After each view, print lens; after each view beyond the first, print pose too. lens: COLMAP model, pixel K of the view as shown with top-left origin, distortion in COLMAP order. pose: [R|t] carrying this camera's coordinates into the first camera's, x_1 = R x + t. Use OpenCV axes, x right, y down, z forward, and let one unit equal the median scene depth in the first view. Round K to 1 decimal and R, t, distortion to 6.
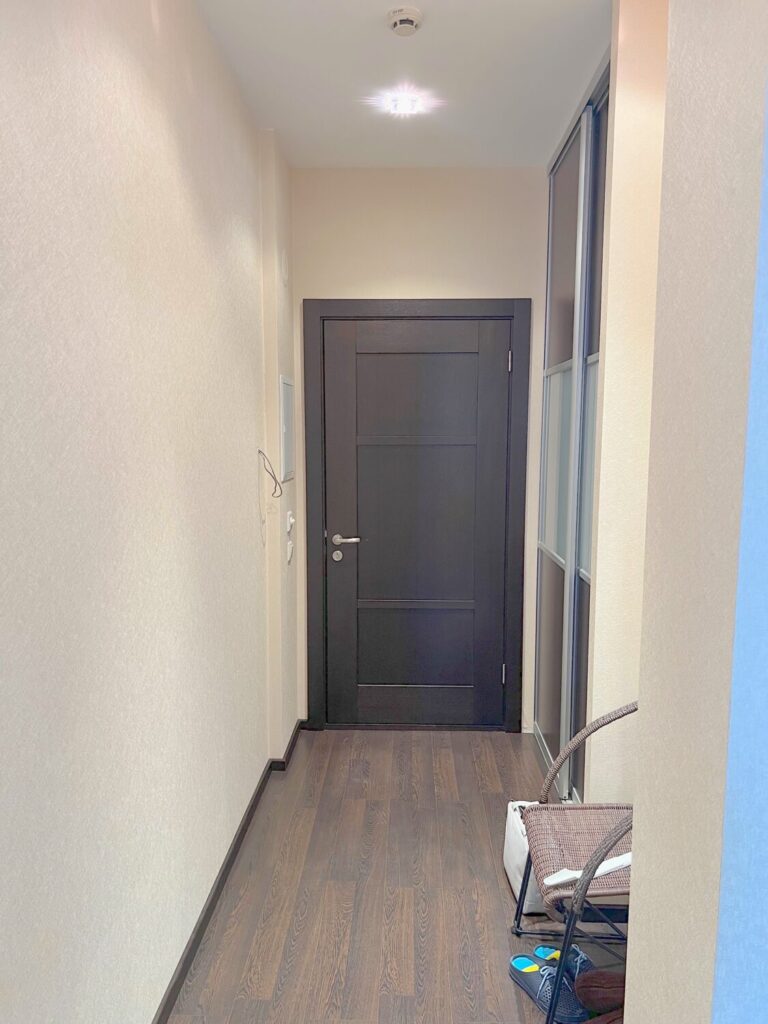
lens RADIAL K [[769.3, 0, 388.6], [0, 769.3, 518.5], [0, 0, 1]] dist [0.010581, -0.004111]
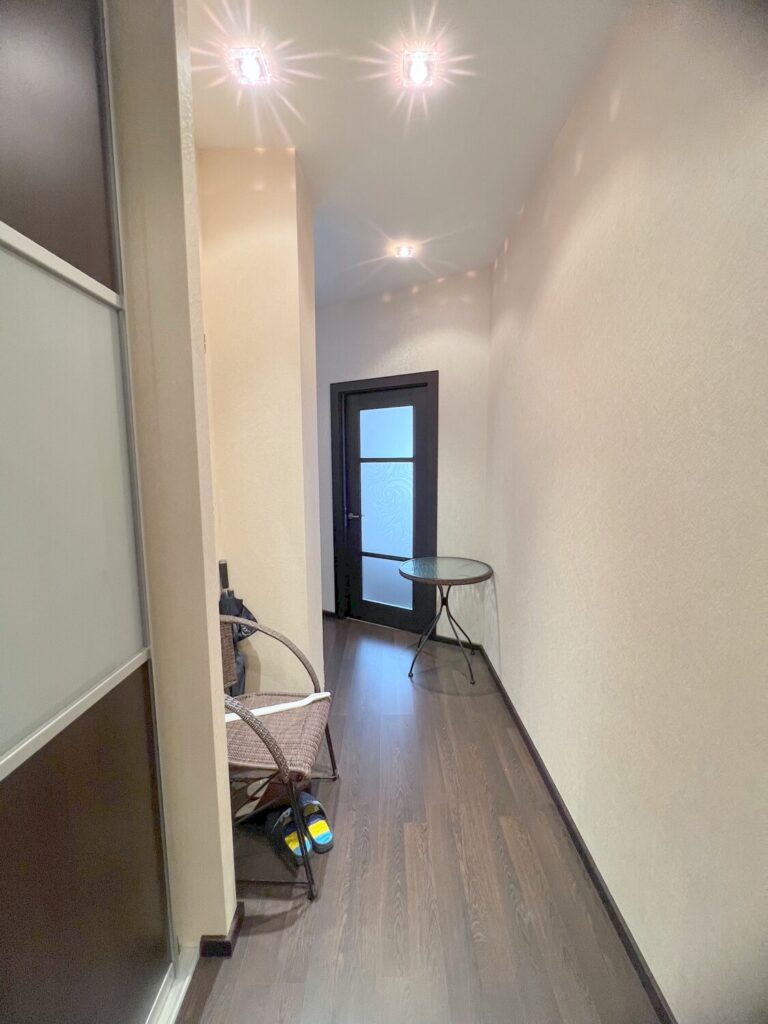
lens RADIAL K [[410.1, 0, 392.6], [0, 410.1, 519.2], [0, 0, 1]] dist [-0.003517, 0.001138]
pose [[-0.998951, 0.017408, -0.042364, 0.073447], [0.007457, 0.974429, 0.224570, -0.119109], [0.045190, 0.224018, -0.973537, 1.554236]]
